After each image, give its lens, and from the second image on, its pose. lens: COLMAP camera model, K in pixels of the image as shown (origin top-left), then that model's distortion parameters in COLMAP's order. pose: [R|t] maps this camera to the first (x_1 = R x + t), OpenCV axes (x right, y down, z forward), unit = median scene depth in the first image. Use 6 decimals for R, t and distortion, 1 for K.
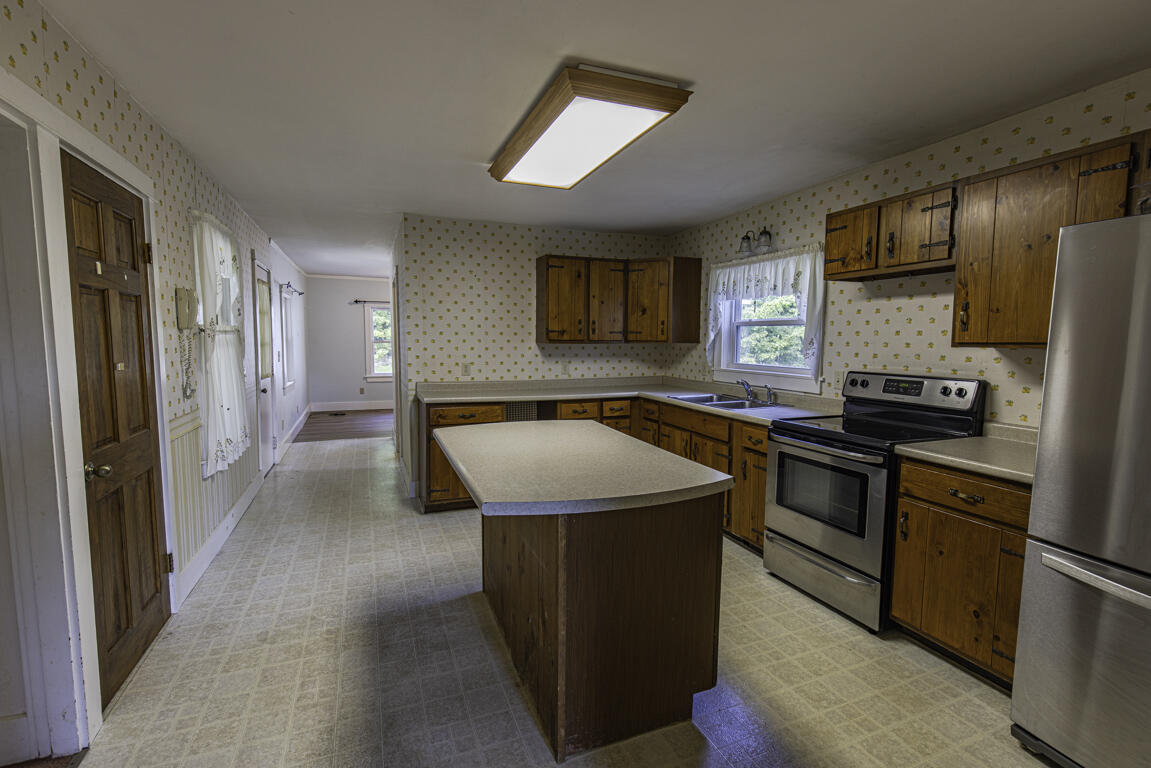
lens RADIAL K [[517.3, 0, 576.5], [0, 517.3, 383.5], [0, 0, 1]] dist [0.001653, -0.002381]
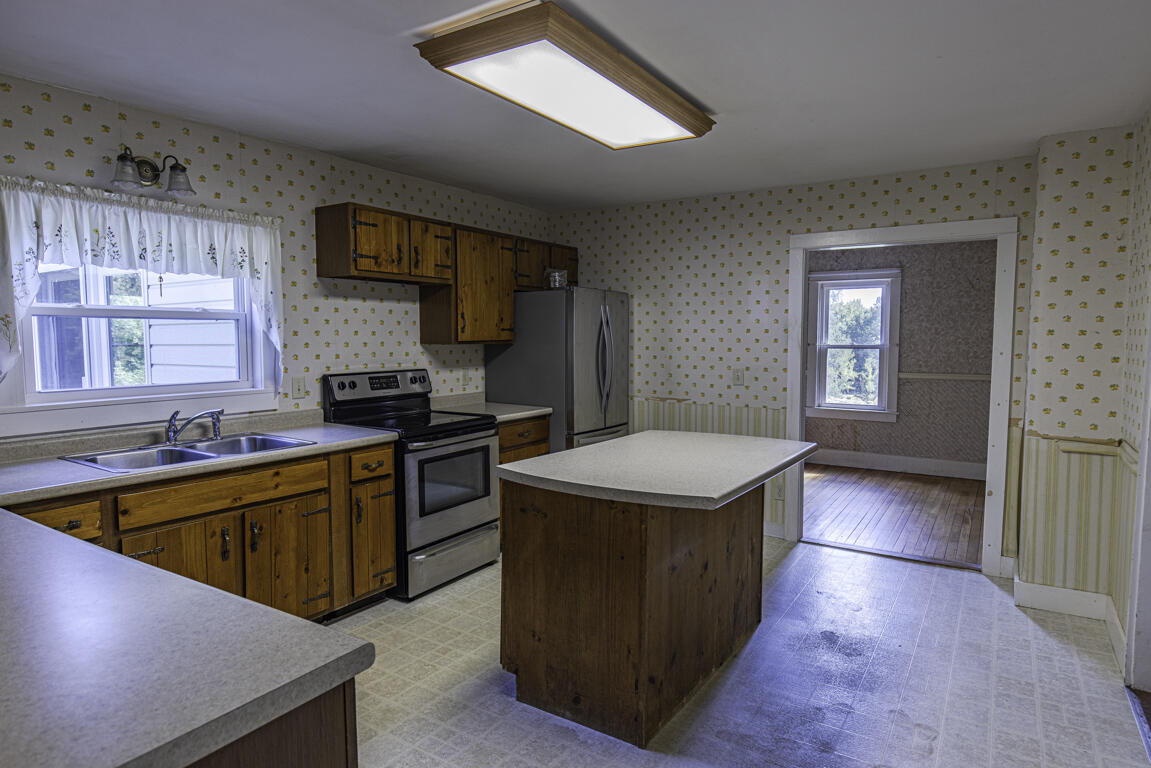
lens RADIAL K [[669.8, 0, 574.0], [0, 669.8, 386.3], [0, 0, 1]] dist [0.001856, -0.000274]
pose [[-0.570012, -0.069767, 0.818669, -0.713346], [0.067131, 0.989103, 0.131032, -0.134559], [-0.818889, 0.129648, -0.559117, 1.364226]]
